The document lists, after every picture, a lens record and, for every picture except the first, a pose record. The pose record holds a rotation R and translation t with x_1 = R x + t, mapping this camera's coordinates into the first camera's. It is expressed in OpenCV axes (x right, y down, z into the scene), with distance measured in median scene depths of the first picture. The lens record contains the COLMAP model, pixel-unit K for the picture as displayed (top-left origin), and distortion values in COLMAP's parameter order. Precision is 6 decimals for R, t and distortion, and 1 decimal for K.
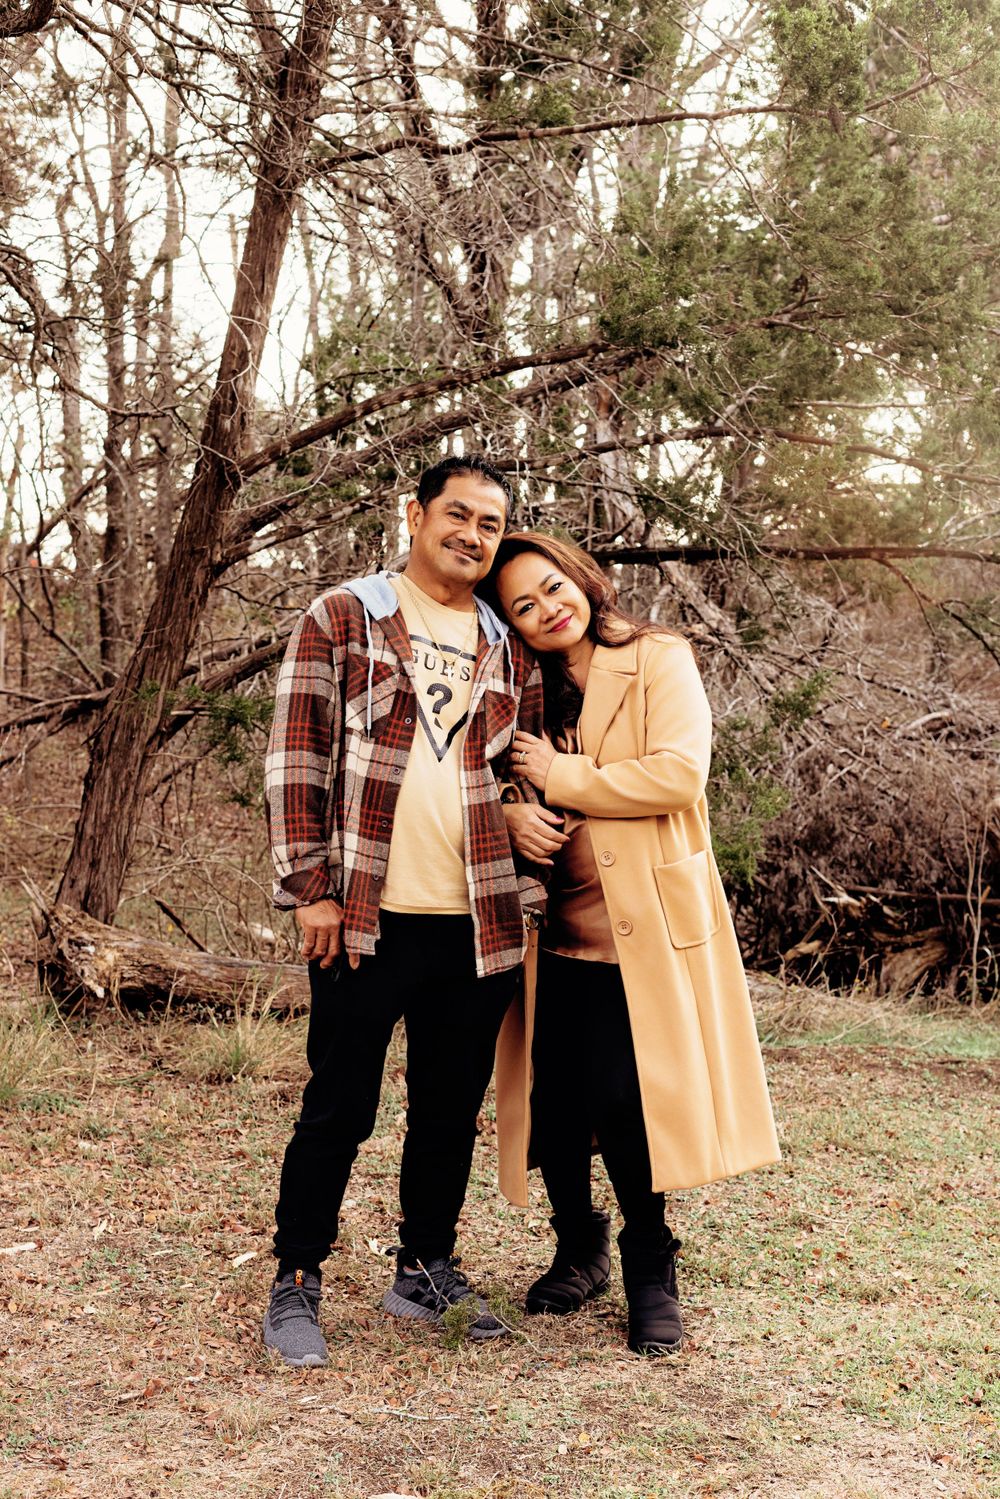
lens RADIAL K [[2647.5, 0, 492.4], [0, 2647.5, 791.3], [0, 0, 1]] dist [-0.007638, -0.092845]
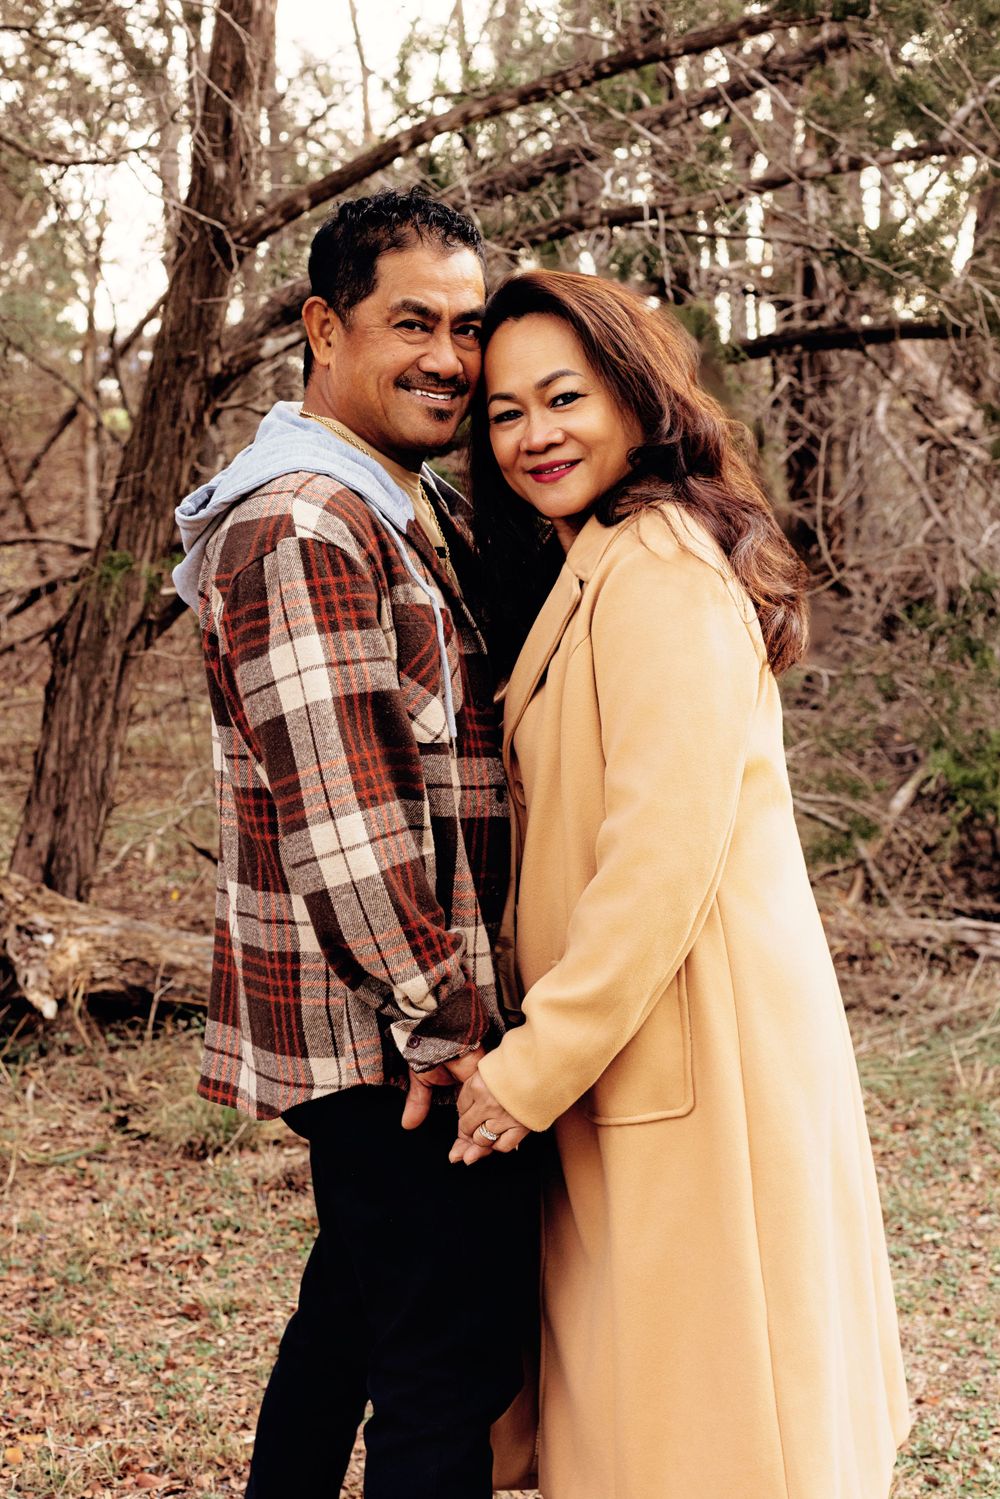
lens RADIAL K [[2647.5, 0, 492.4], [0, 2647.5, 791.3], [0, 0, 1]] dist [-0.007638, -0.092845]
pose [[0.993740, -0.021798, -0.109573, 0.042805], [0.031031, 0.996043, 0.083277, -0.033873], [0.107324, -0.086155, 0.990484, 0.318206]]
